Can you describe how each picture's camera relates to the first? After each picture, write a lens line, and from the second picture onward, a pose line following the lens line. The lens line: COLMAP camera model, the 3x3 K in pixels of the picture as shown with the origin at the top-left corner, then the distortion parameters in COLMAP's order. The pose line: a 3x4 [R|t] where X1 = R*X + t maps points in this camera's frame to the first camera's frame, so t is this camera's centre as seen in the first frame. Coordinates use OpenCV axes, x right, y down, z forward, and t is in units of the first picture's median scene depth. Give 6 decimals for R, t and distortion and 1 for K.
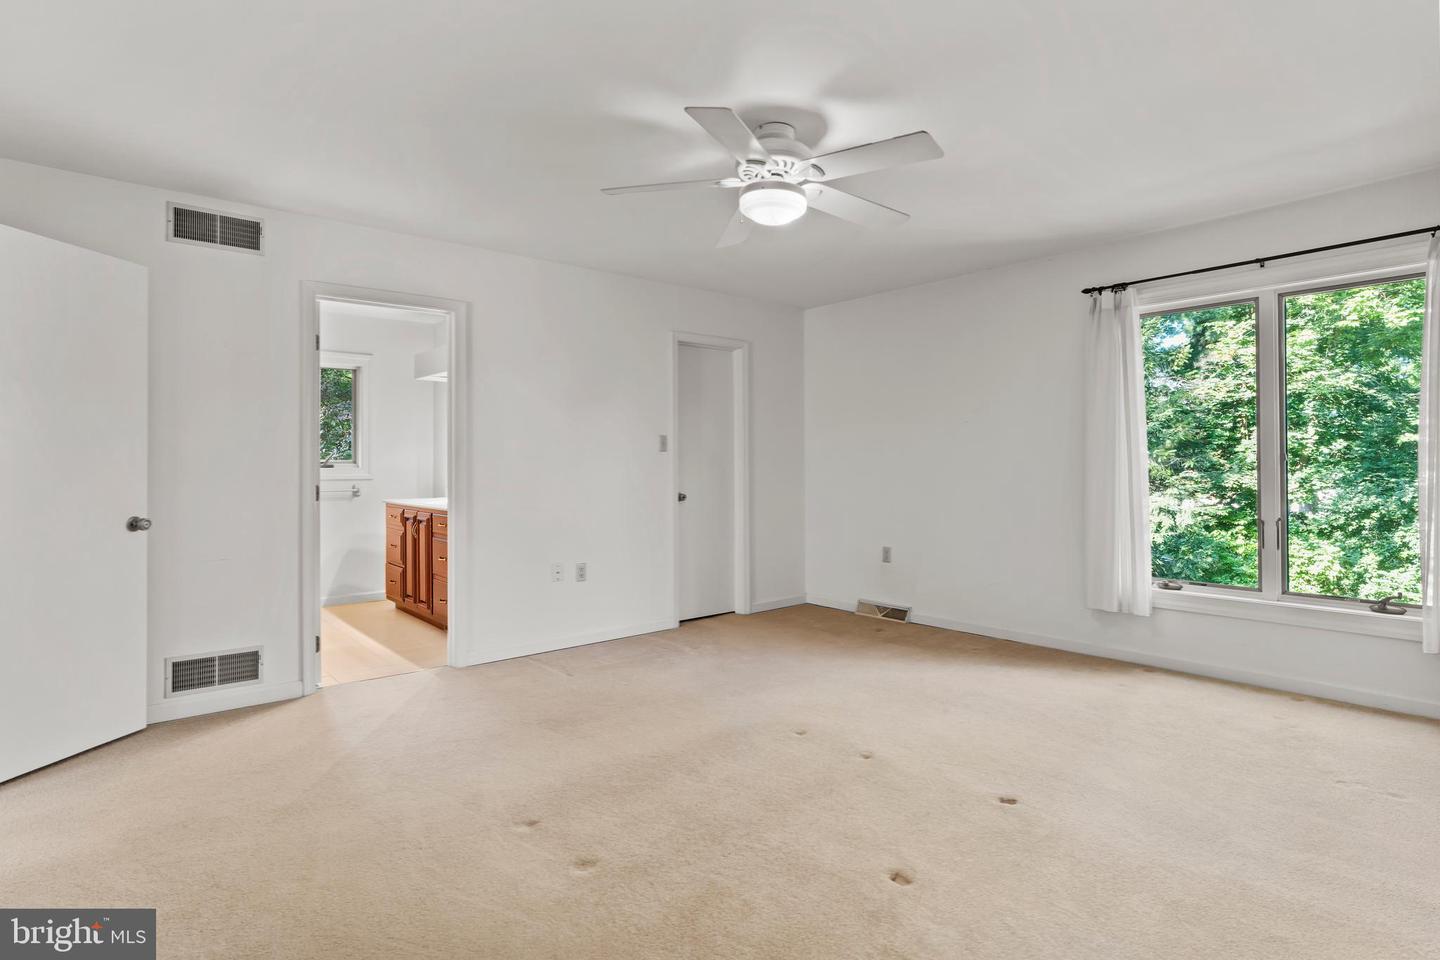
lens RADIAL K [[738.0, 0, 720.7], [0, 738.0, 473.7], [0, 0, 1]] dist [-0.011029, 0.006068]
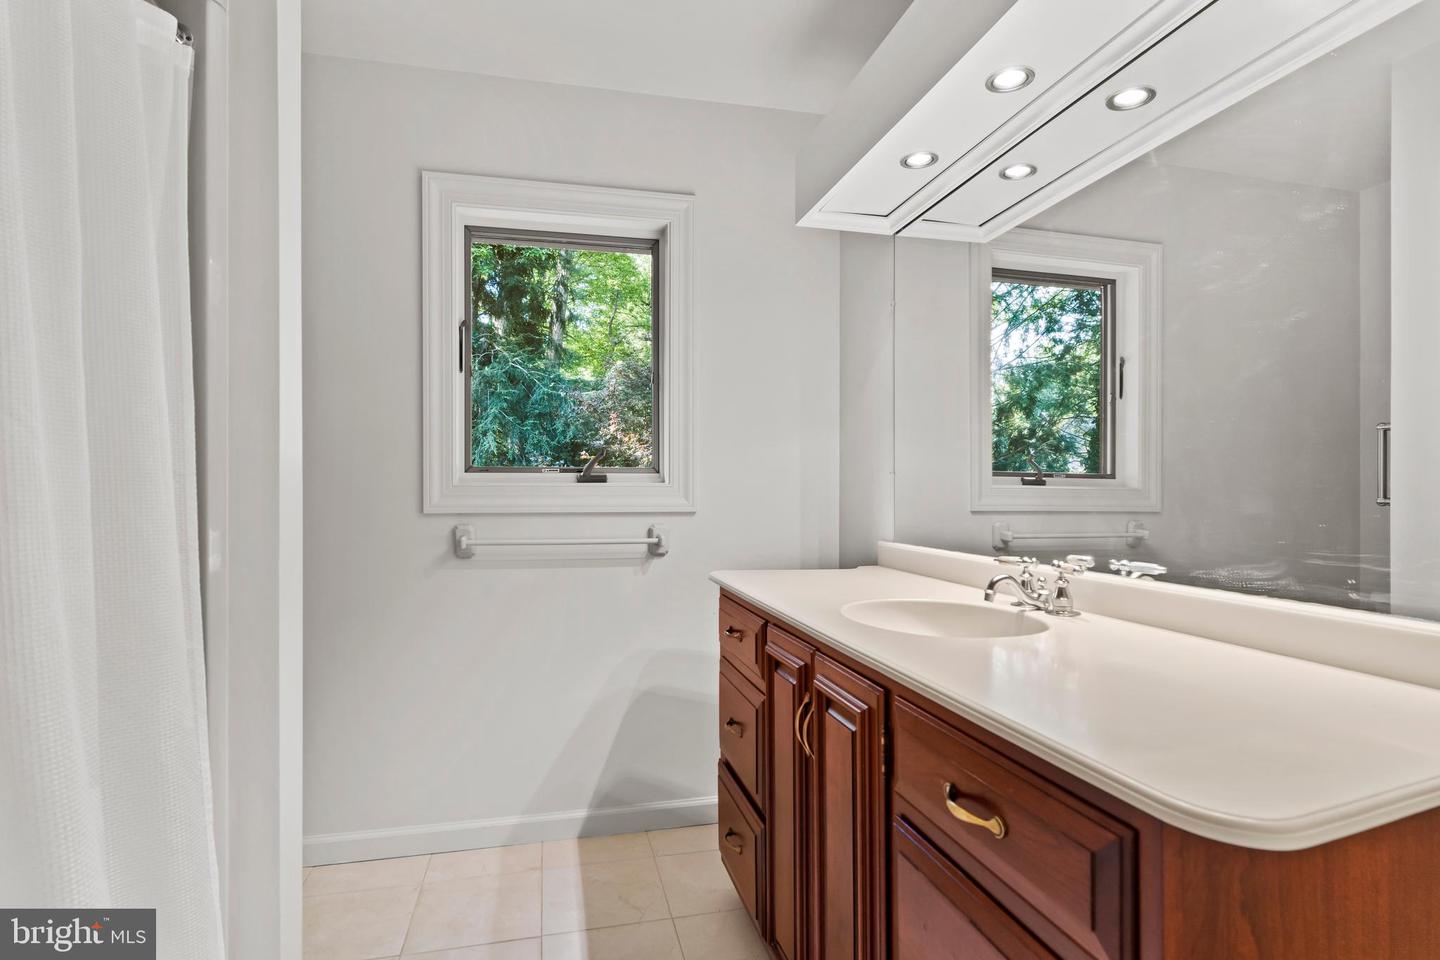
lens RADIAL K [[738.0, 0, 720.3], [0, 738.0, 488.1], [0, 0, 1]] dist [-0.011029, 0.006068]
pose [[0.888775, -0.001019, -0.458343, -0.290960], [-0.003377, 0.999956, -0.008771, -0.002203], [0.458331, 0.009344, 0.888732, 0.681865]]
